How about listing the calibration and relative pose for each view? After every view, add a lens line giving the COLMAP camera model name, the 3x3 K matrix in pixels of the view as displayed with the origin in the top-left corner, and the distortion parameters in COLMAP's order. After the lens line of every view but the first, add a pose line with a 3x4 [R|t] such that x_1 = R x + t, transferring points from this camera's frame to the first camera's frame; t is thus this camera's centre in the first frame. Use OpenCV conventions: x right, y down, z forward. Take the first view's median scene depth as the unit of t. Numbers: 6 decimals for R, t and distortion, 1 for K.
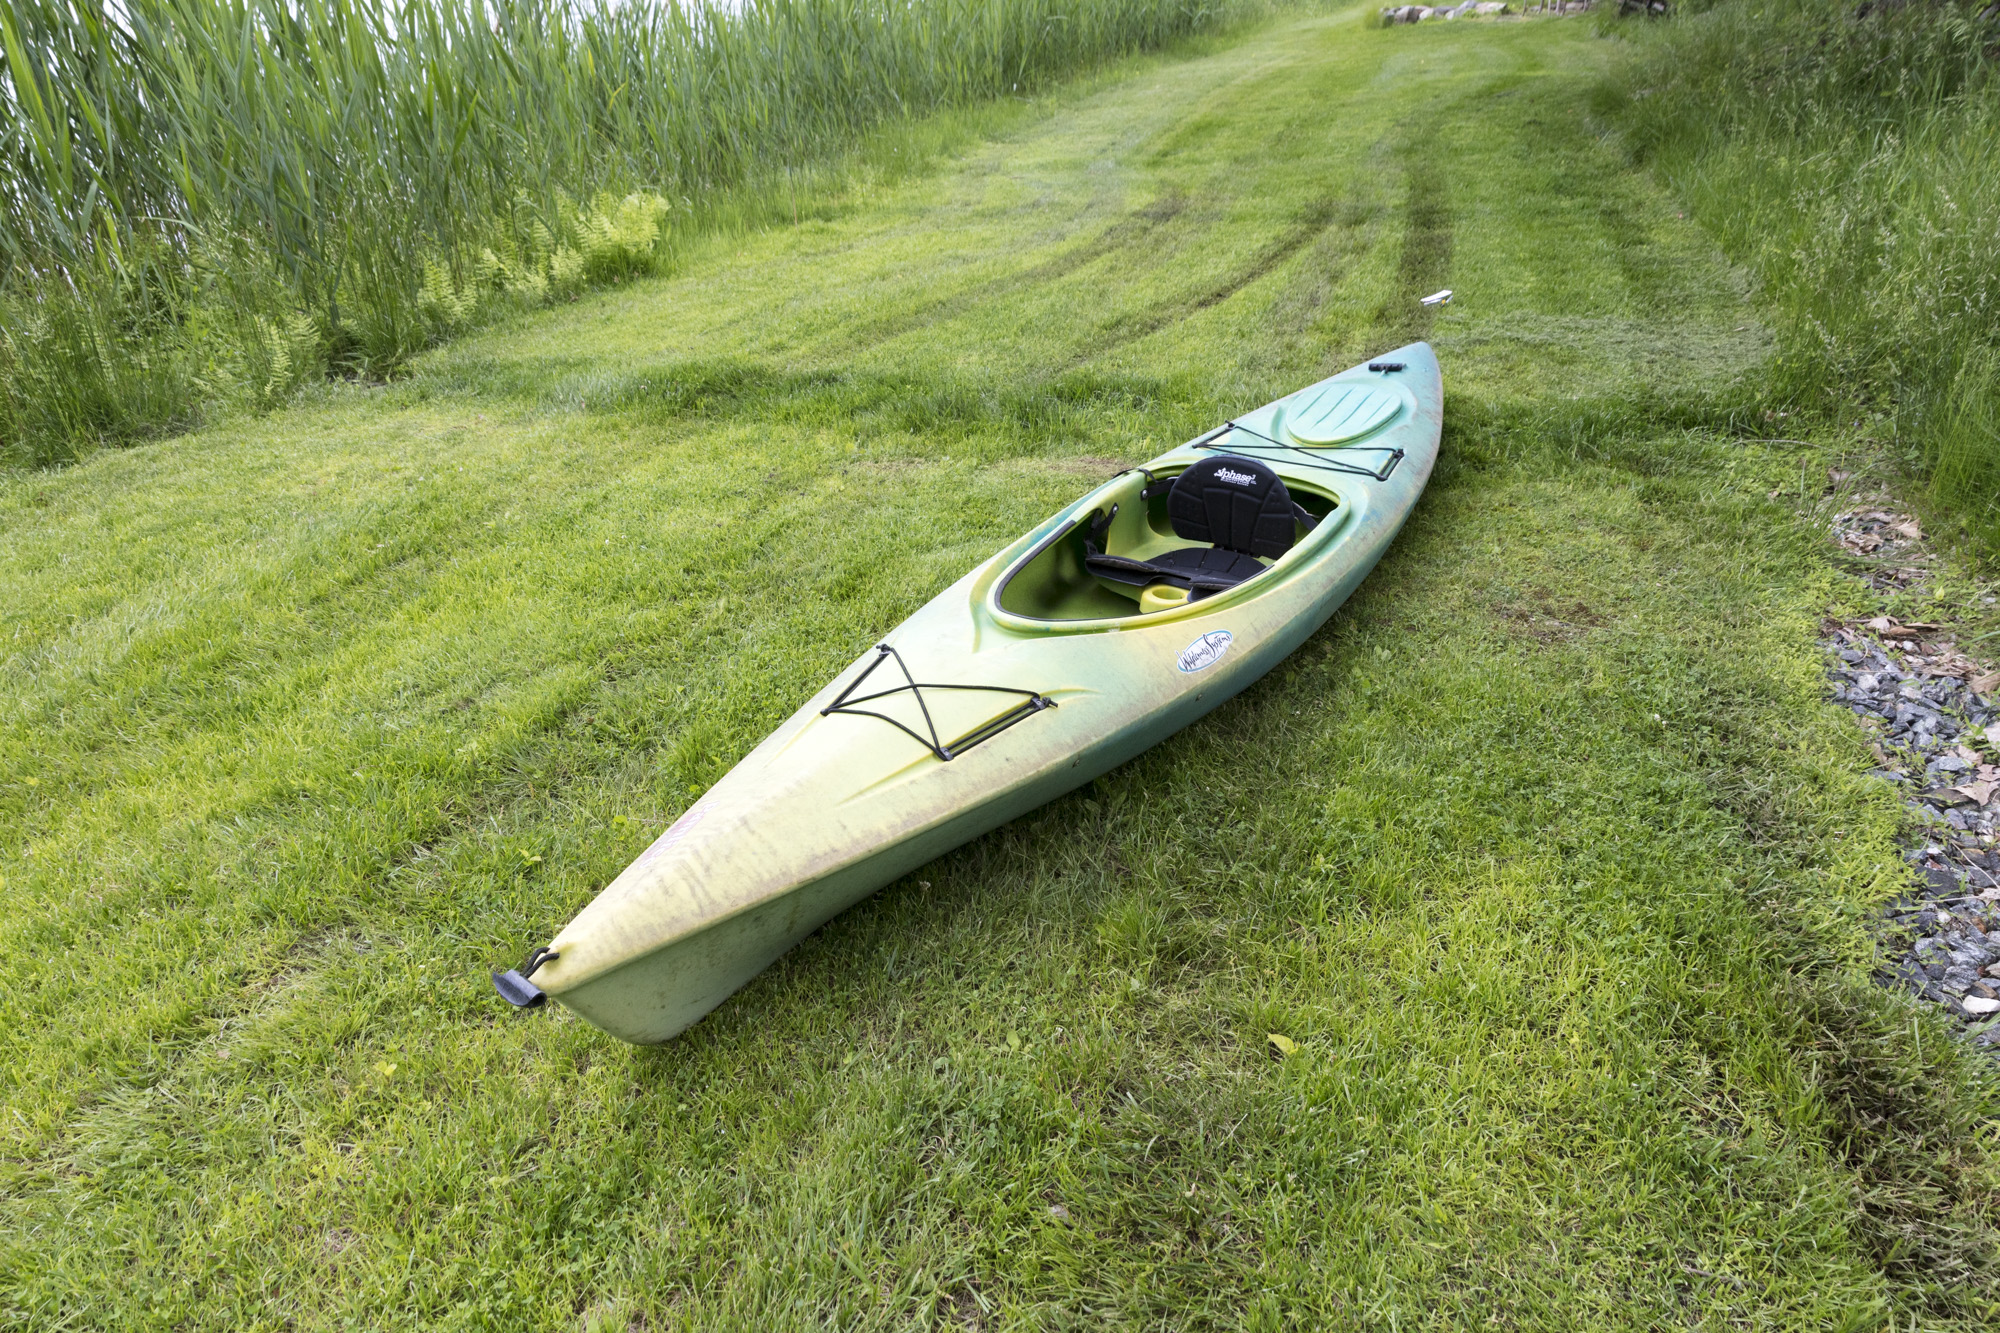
lens RADIAL K [[1300.2, 0, 999.9], [0, 1300.2, 664.3], [0, 0, 1]] dist [-0.001040, 0.001010]
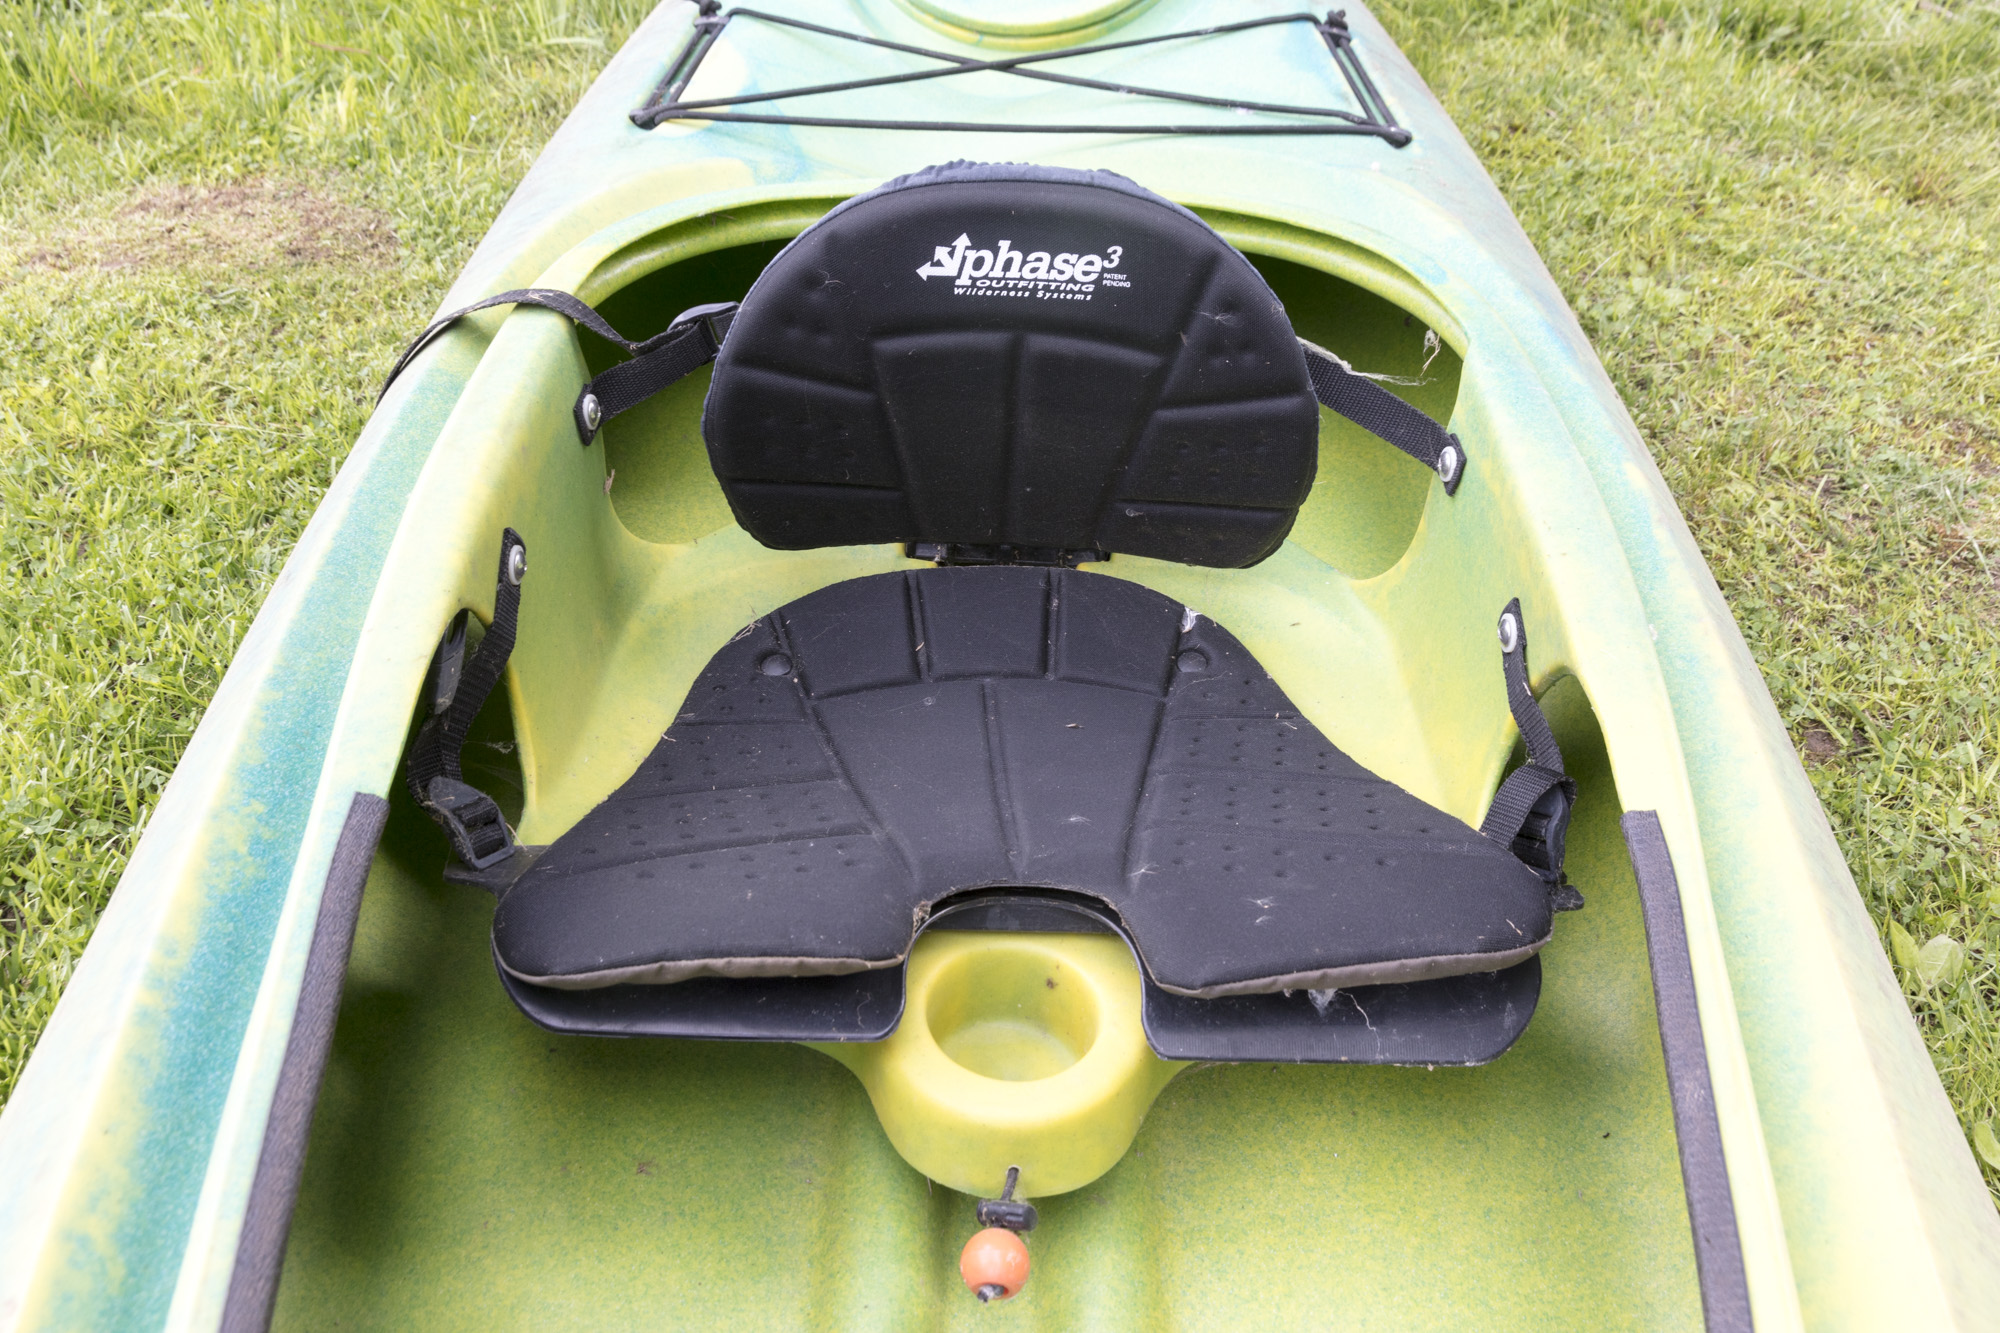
lens RADIAL K [[1740.6, 0, 995.7], [0, 1740.6, 655.1], [0, 0, 1]] dist [-0.008973, -0.000951]
pose [[0.846463, -0.307366, 0.434771, 0.024858], [0.214925, 0.944315, 0.249153, -0.117858], [-0.487142, -0.117456, 0.865388, 0.563556]]
